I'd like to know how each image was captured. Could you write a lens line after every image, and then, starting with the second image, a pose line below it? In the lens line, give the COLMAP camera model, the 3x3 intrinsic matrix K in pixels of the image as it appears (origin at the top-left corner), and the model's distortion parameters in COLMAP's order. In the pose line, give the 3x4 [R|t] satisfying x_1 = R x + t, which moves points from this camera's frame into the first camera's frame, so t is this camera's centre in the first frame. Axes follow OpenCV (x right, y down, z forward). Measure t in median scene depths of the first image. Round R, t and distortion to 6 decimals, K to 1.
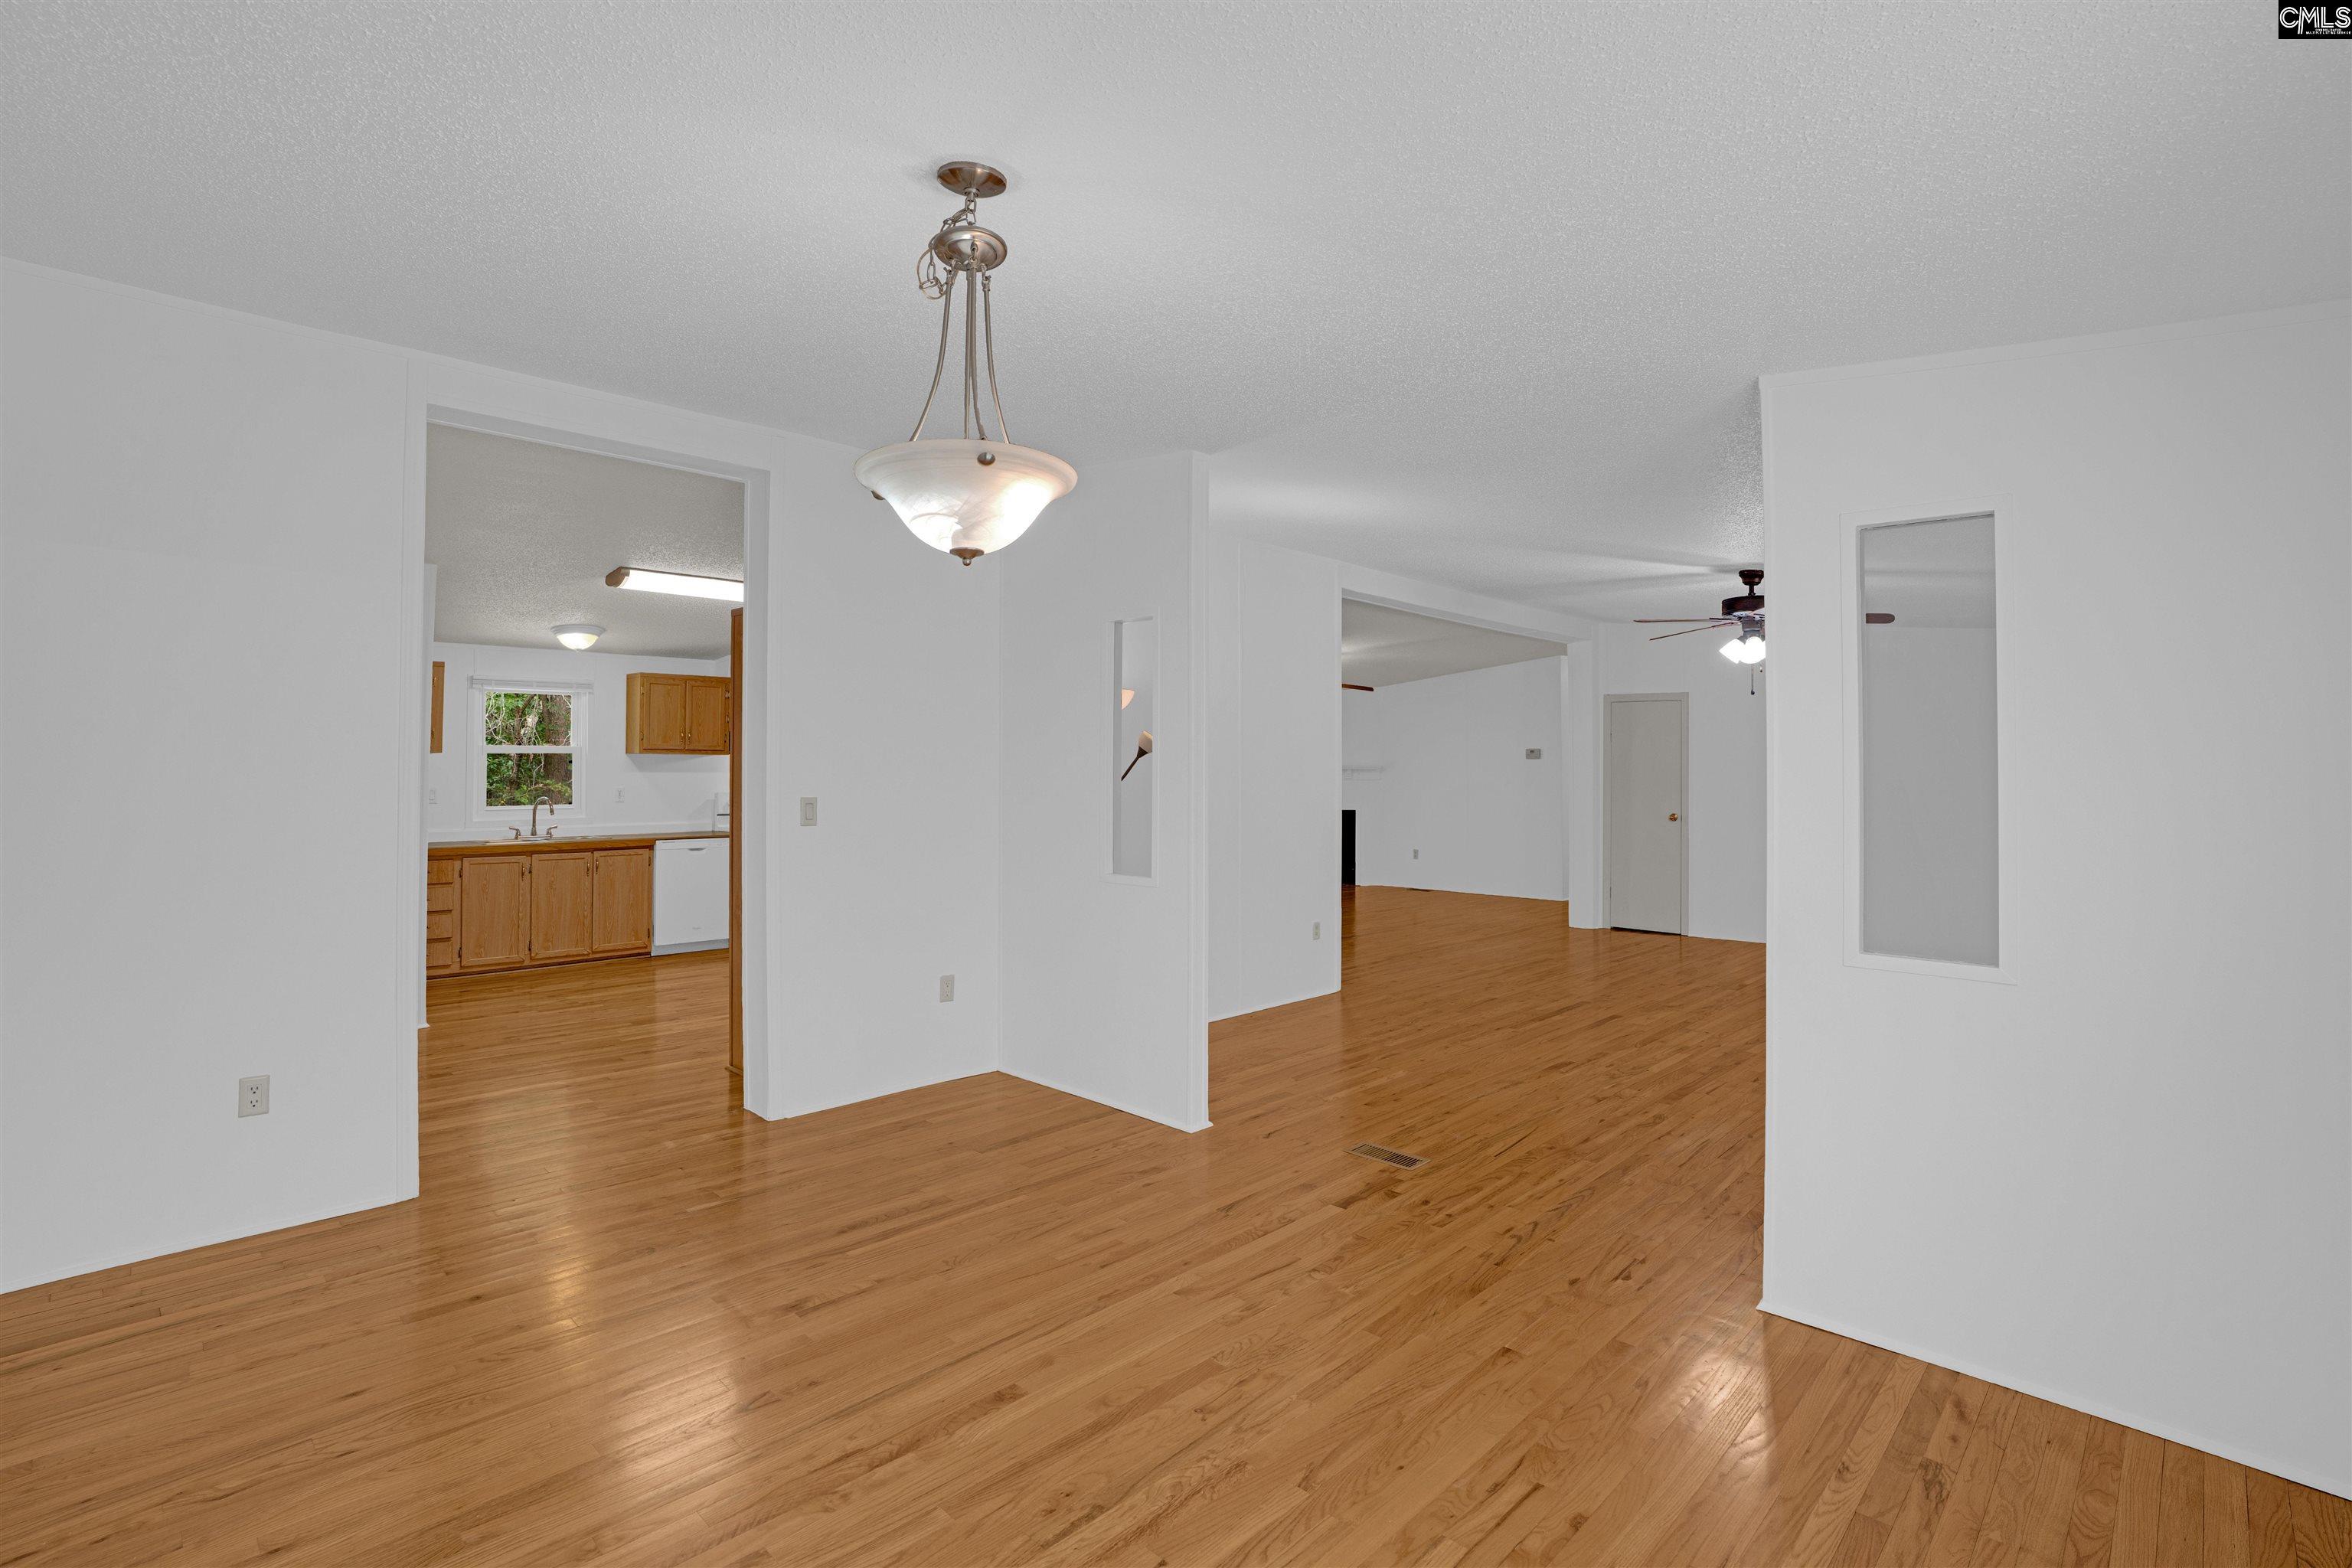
lens RADIAL K [[1110.4, 0, 1174.6], [0, 1110.4, 751.2], [0, 0, 1]] dist [-0.066065, 0.025862]
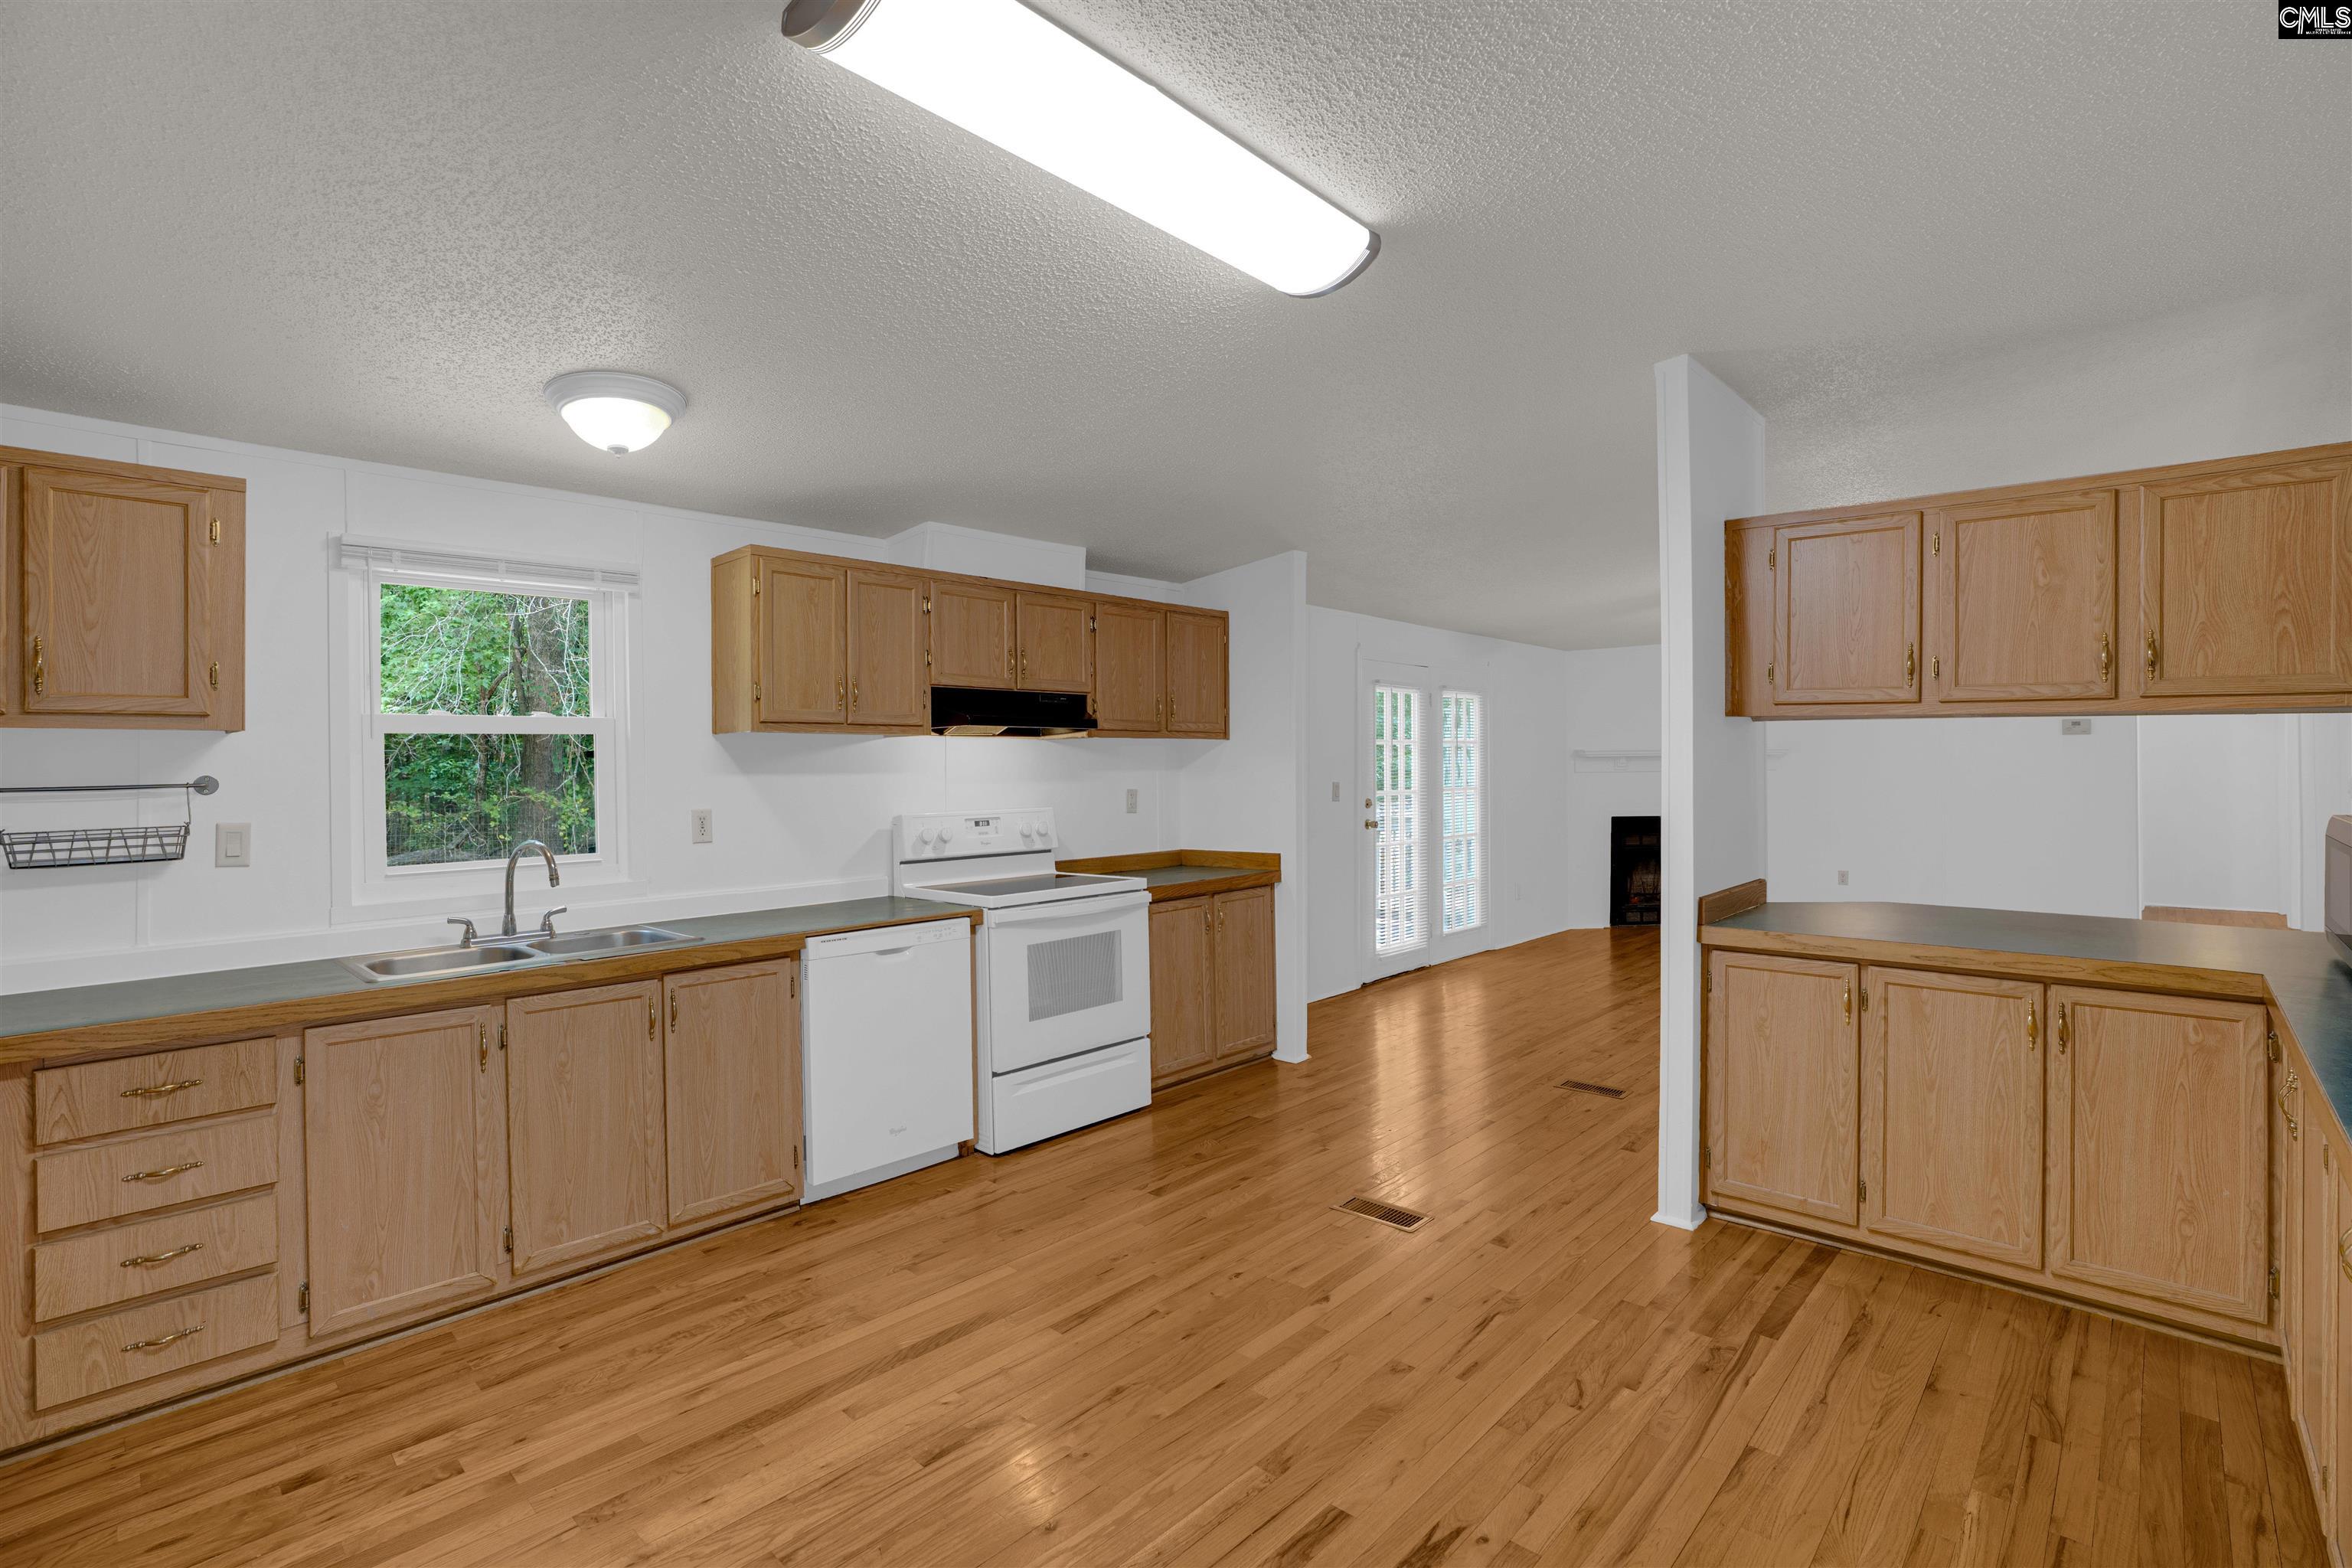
lens RADIAL K [[1094.3, 0, 1181.3], [0, 1094.3, 768.8], [0, 0, 1]] dist [-0.064041, 0.023156]
pose [[0.999437, -0.014737, 0.030154, -0.348883], [0.014106, 0.999680, 0.021014, 0.010645], [-0.030454, -0.020577, 0.999324, 0.593787]]
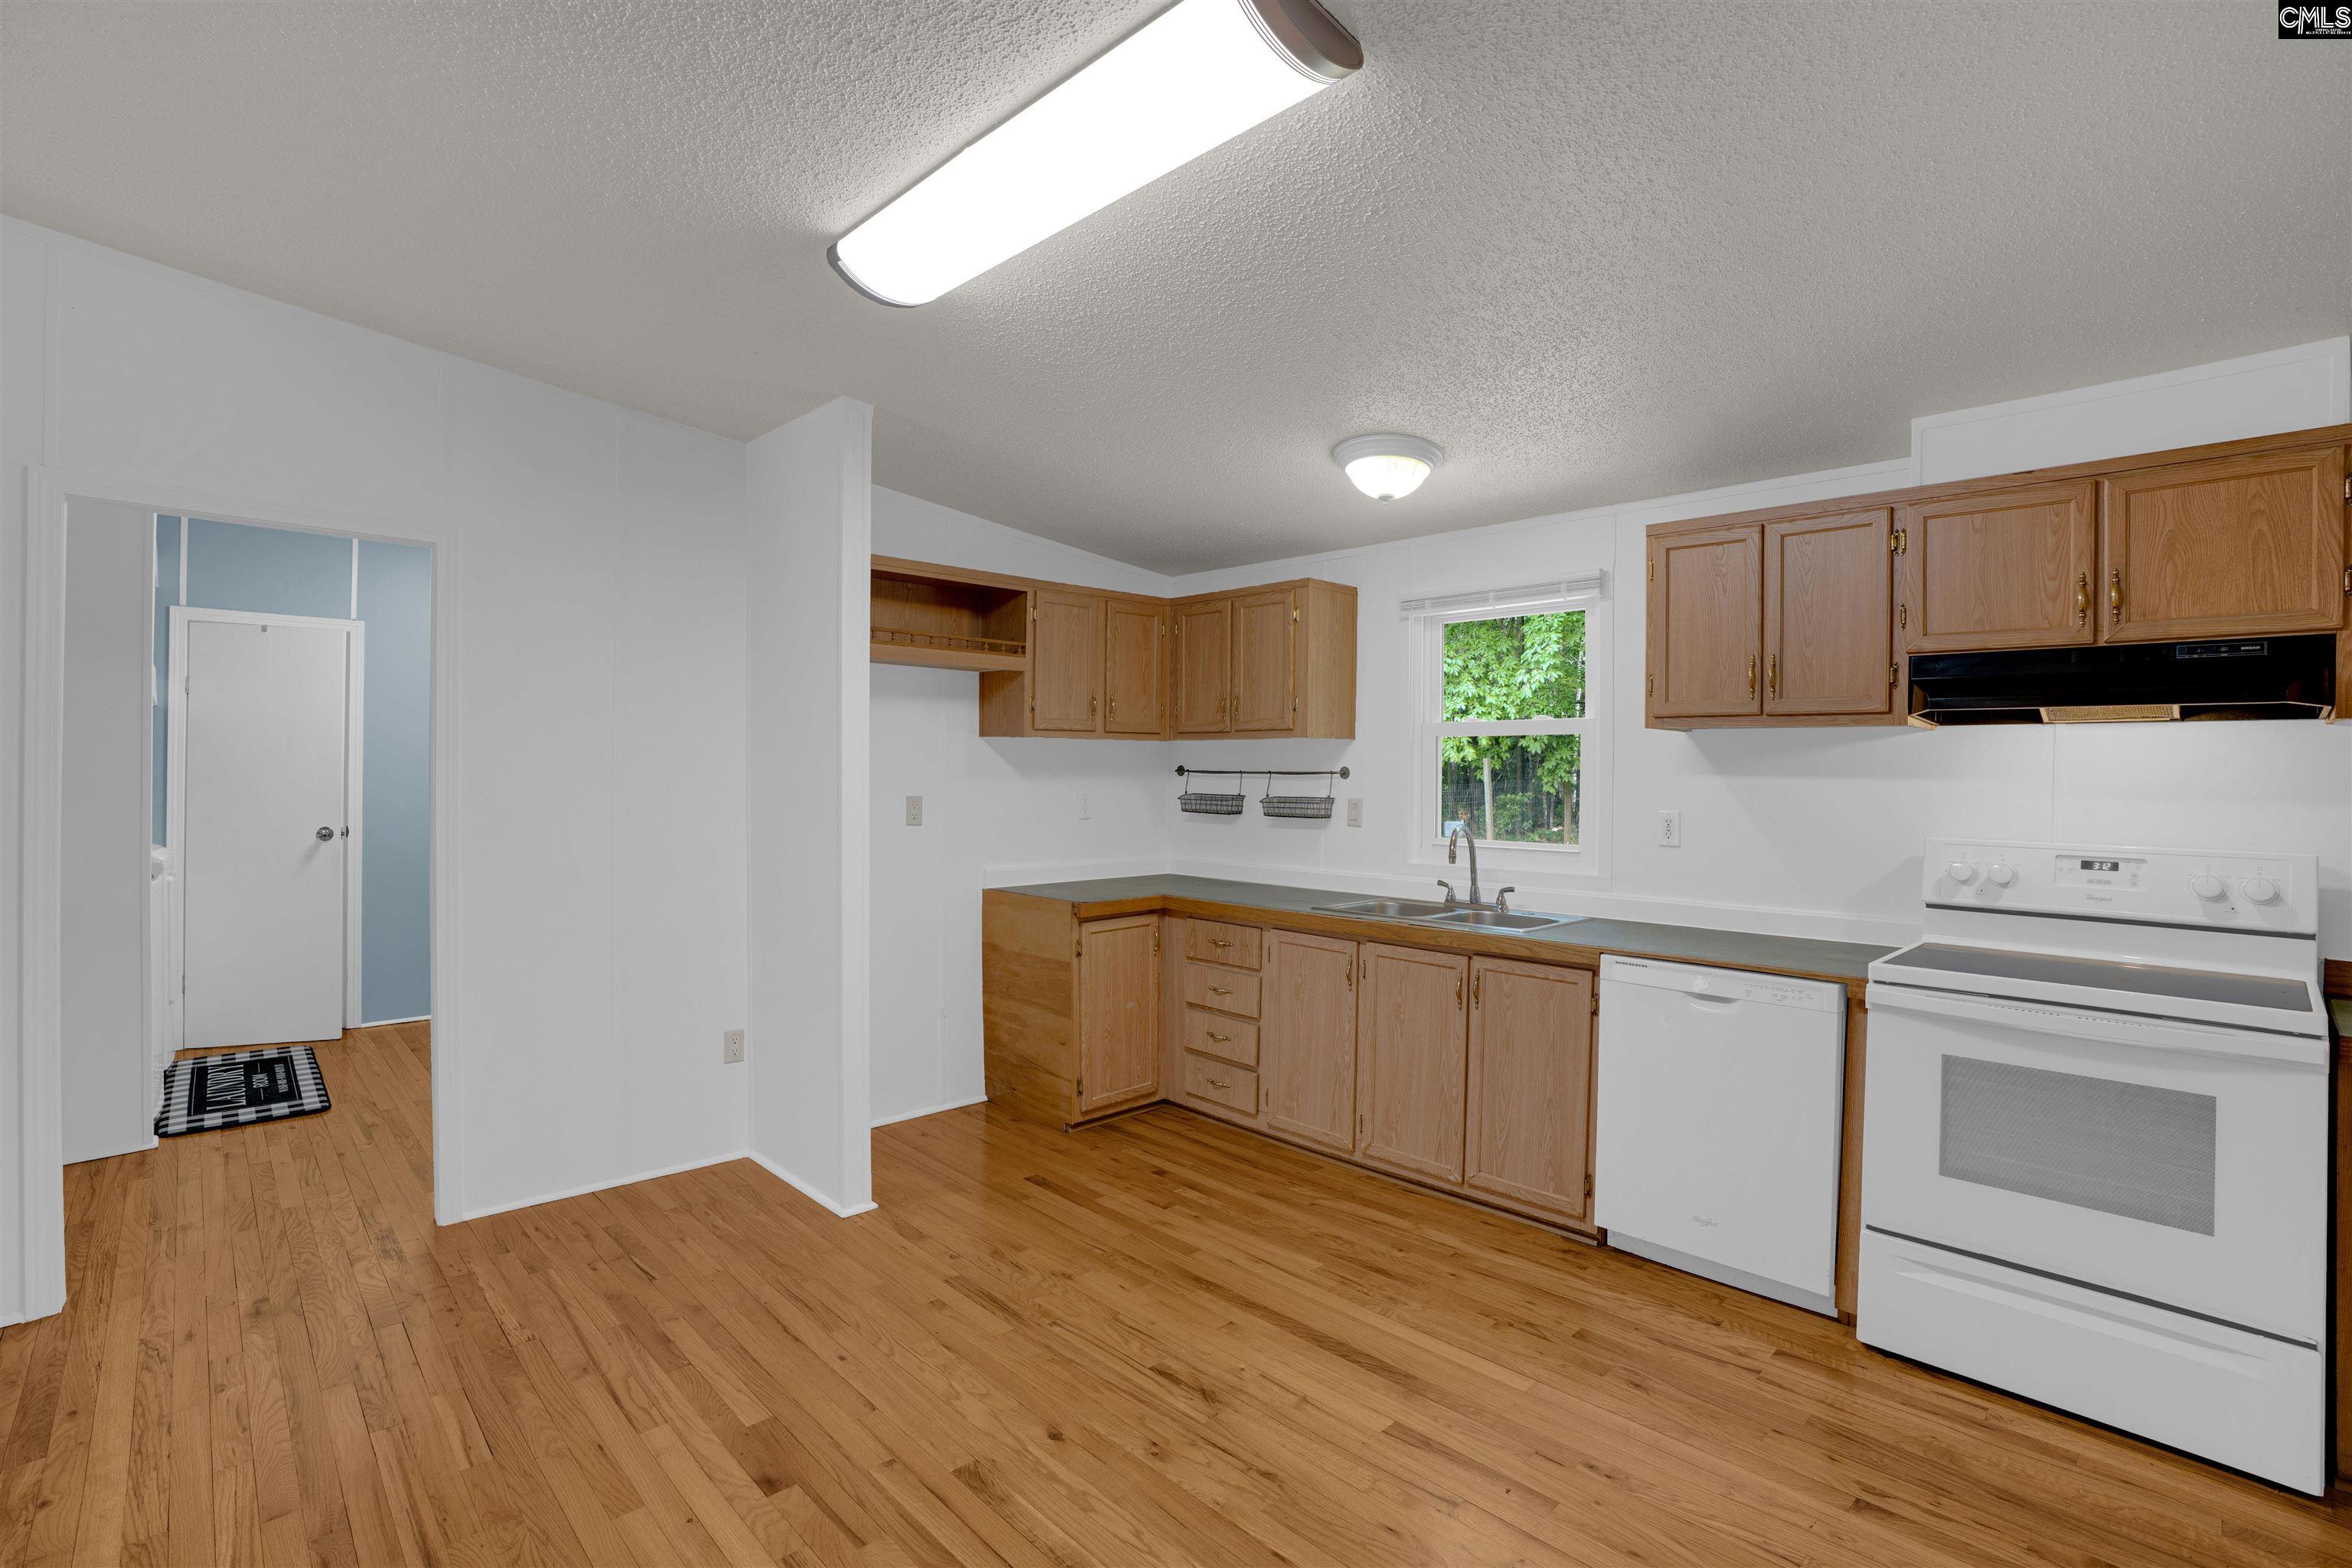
lens RADIAL K [[1094.3, 0, 1181.3], [0, 1094.3, 768.8], [0, 0, 1]] dist [-0.064041, 0.023156]
pose [[-0.023497, 0.000355, -0.999724, -0.093066], [0.009691, 0.999953, 0.000127, 0.015799], [0.999677, -0.009685, -0.023499, 0.880206]]
